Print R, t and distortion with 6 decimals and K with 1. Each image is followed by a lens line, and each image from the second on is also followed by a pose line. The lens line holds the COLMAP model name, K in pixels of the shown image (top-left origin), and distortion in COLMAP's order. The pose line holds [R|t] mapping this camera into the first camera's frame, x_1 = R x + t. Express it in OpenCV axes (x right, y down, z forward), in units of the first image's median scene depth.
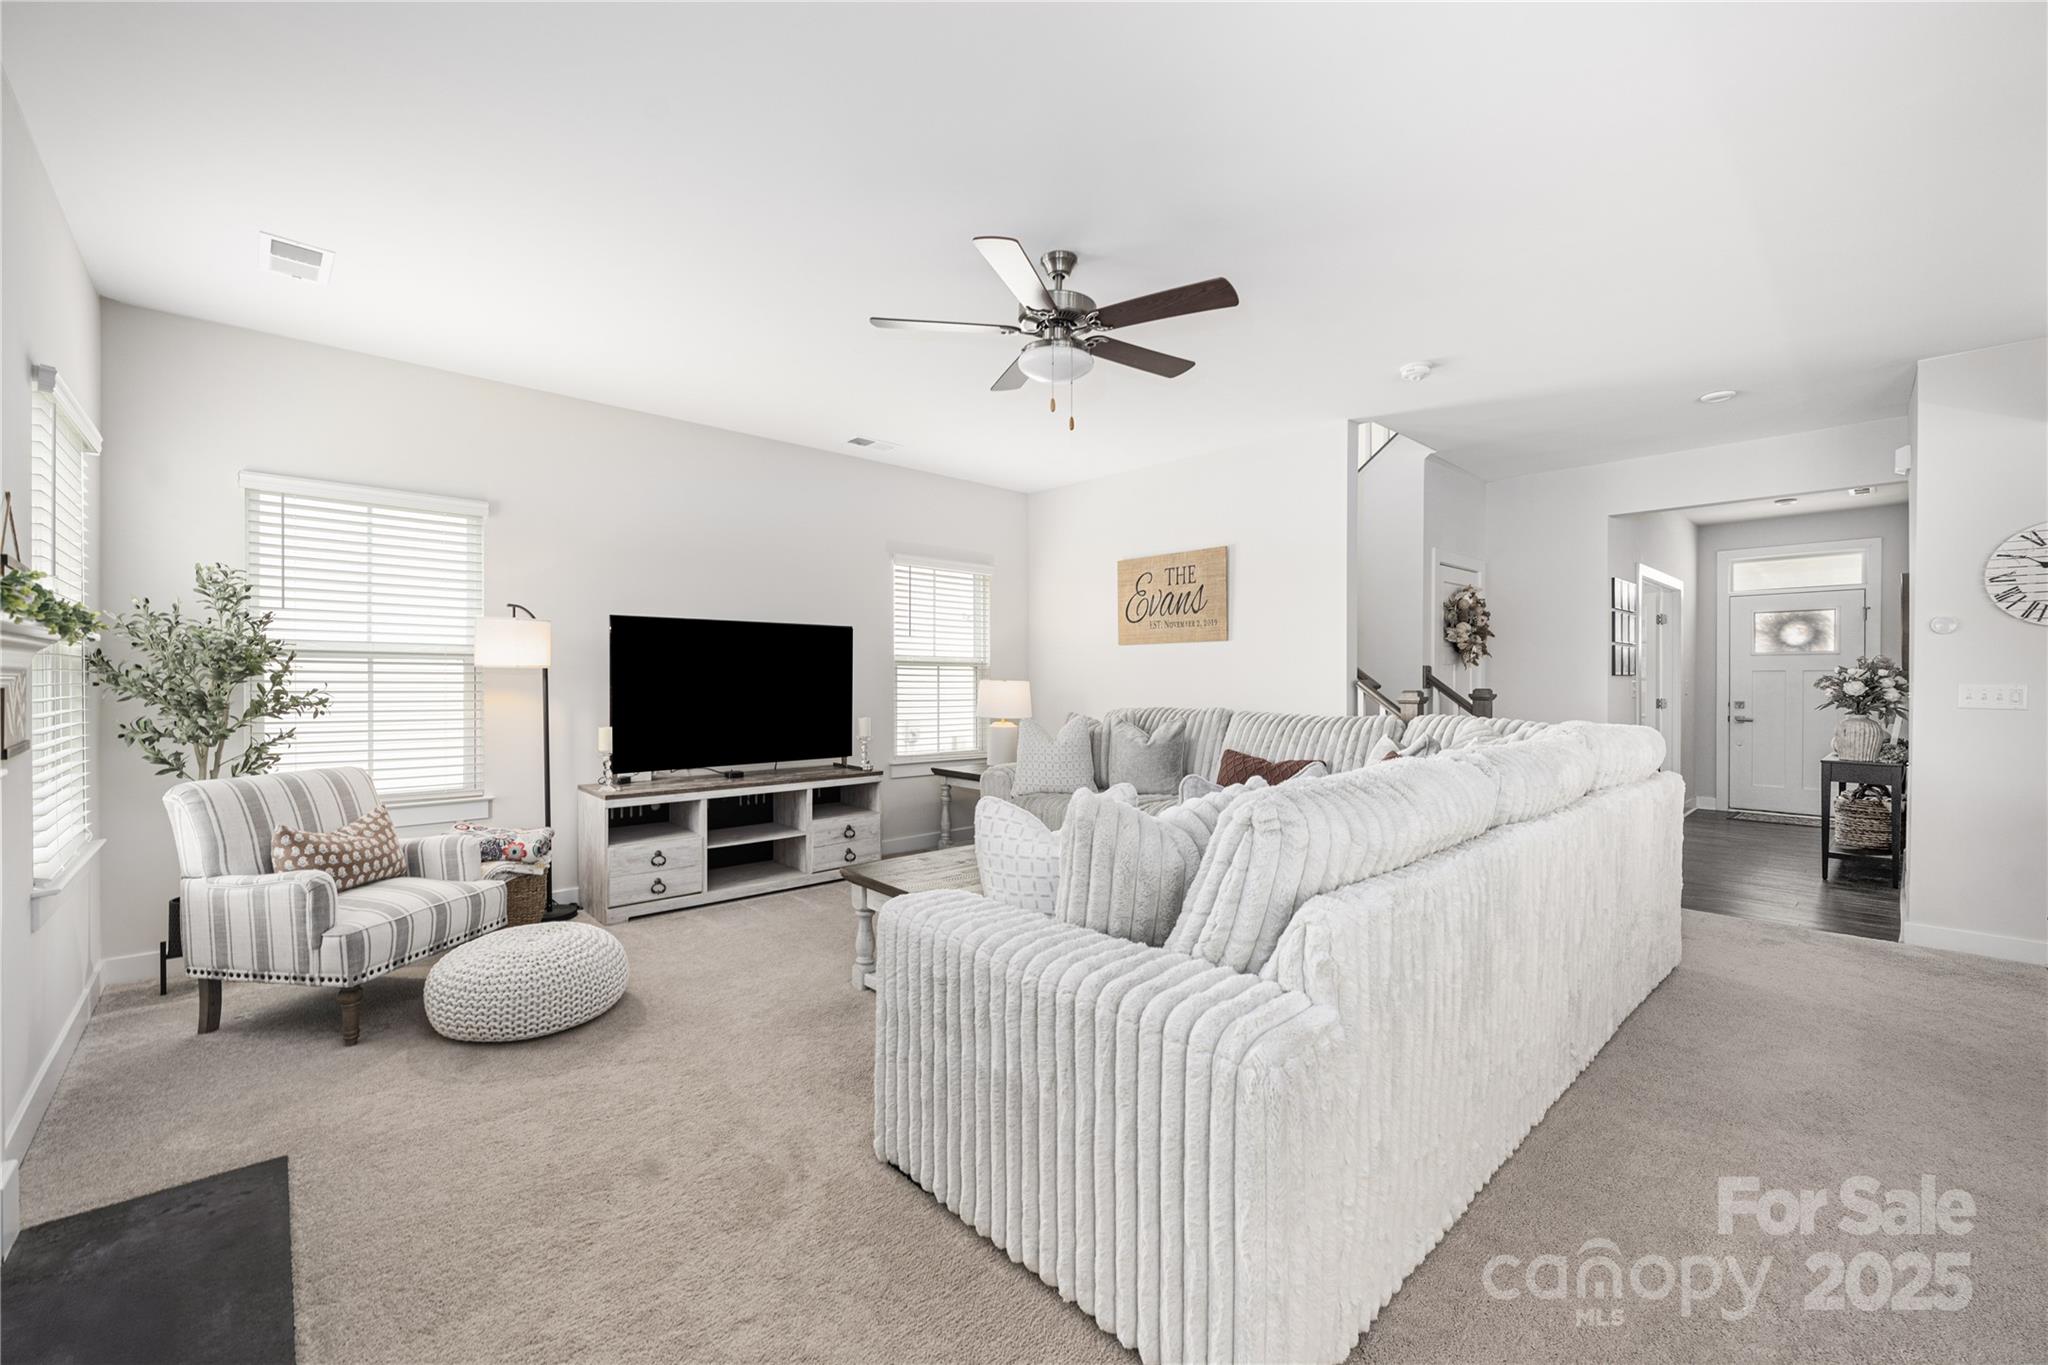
lens RADIAL K [[834.1, 0, 1003.2], [0, 834.1, 693.0], [0, 0, 1]] dist [-0.002710, -0.001005]
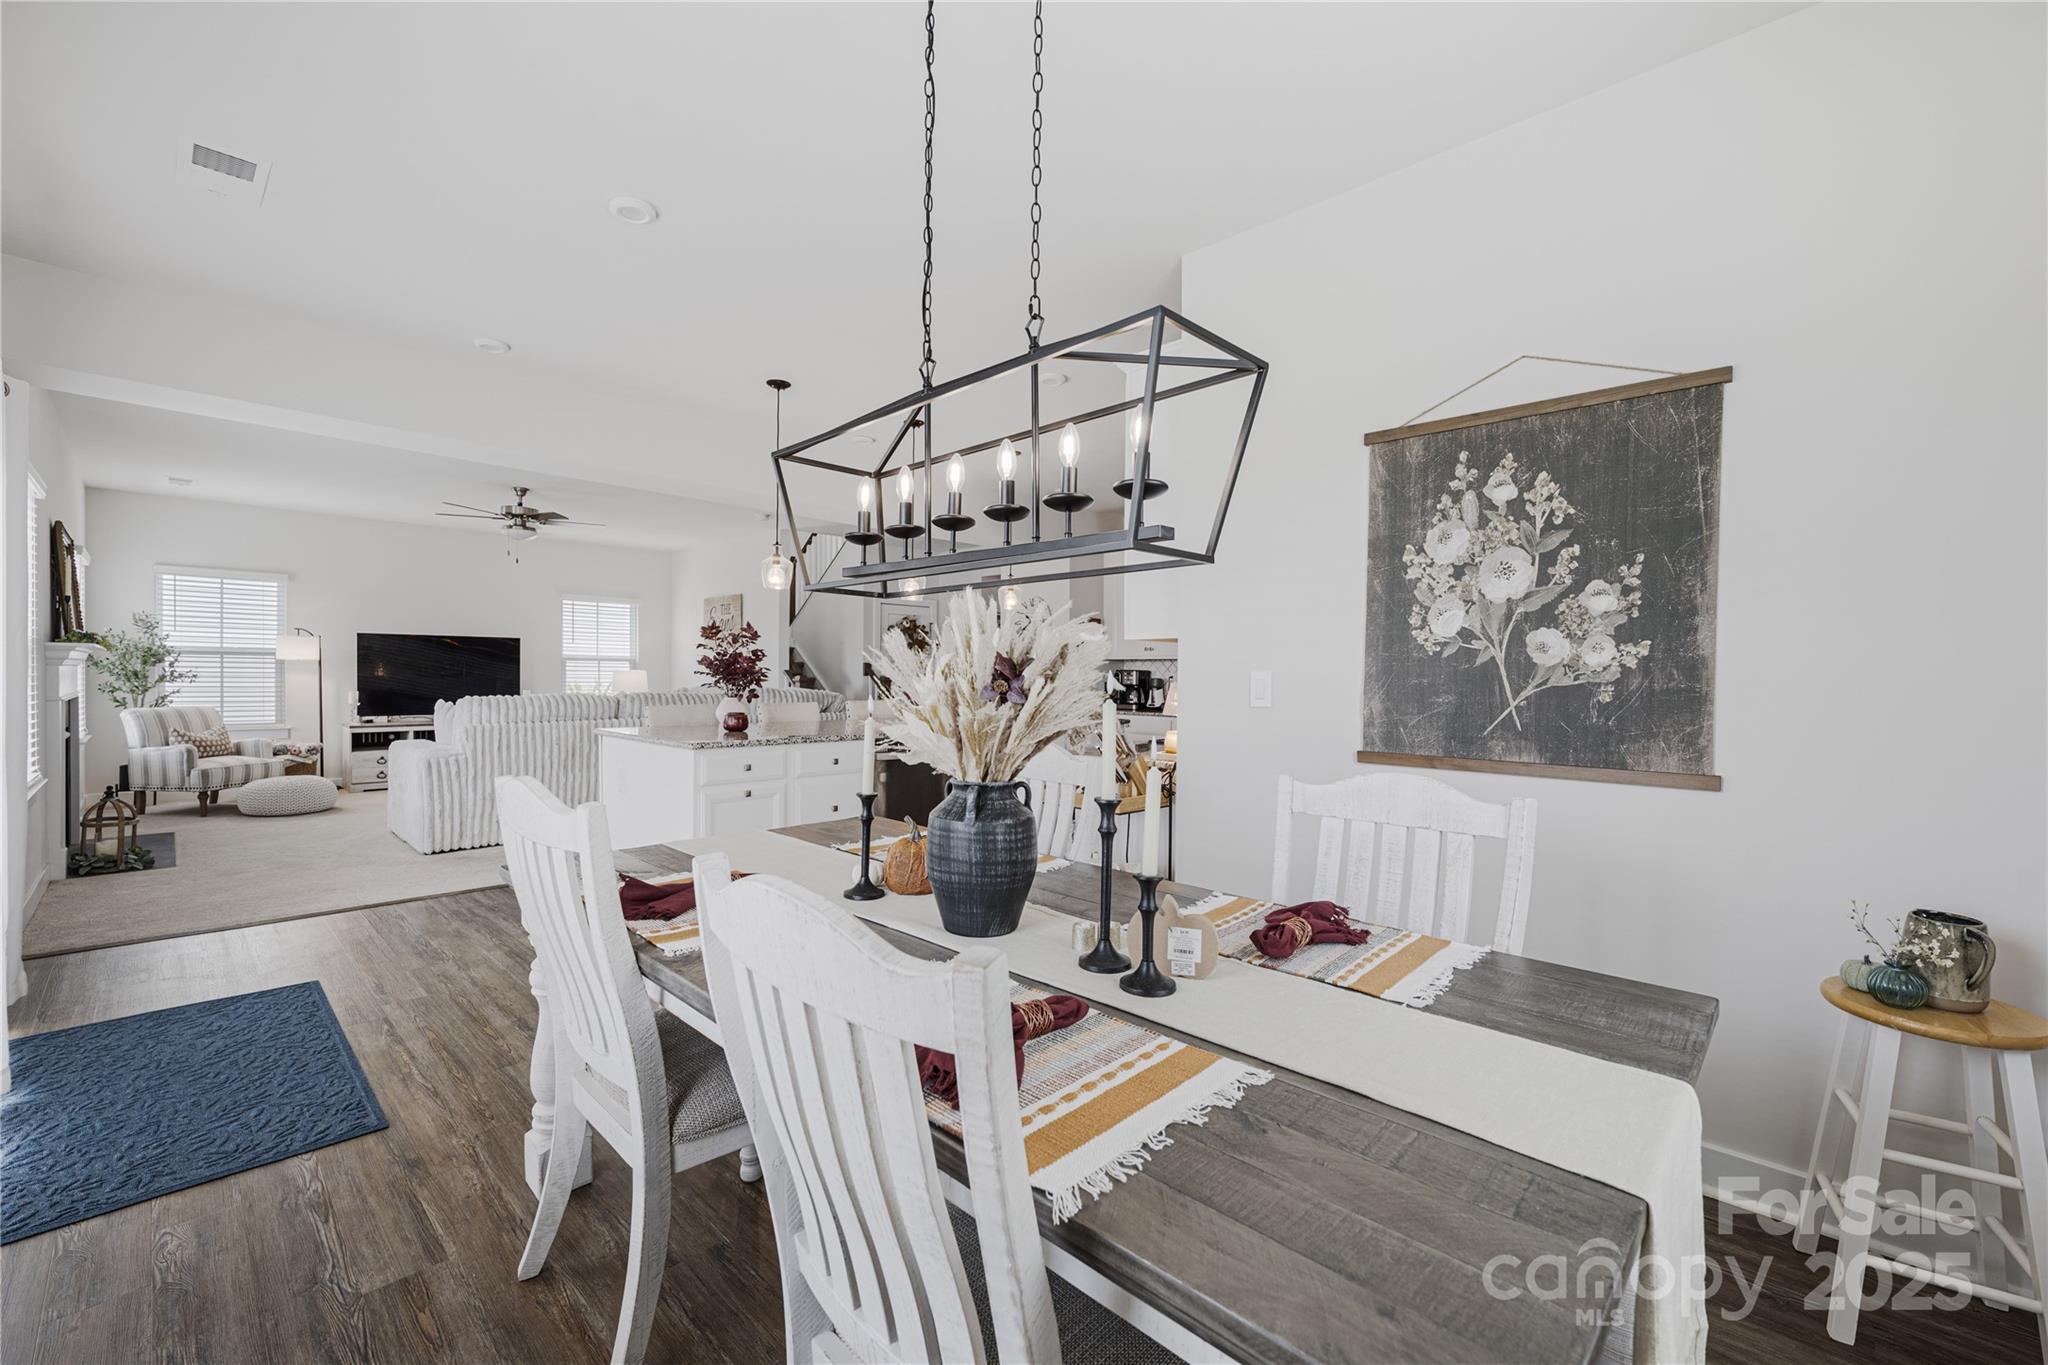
lens RADIAL K [[834.1, 0, 1006.1], [0, 834.1, 690.1], [0, 0, 1]] dist [-0.002710, -0.001005]
pose [[0.997819, 0.004524, 0.065856, 1.169813], [-0.004715, 0.999985, 0.002746, 0.033553], [-0.065843, -0.003051, 0.997825, -1.321638]]
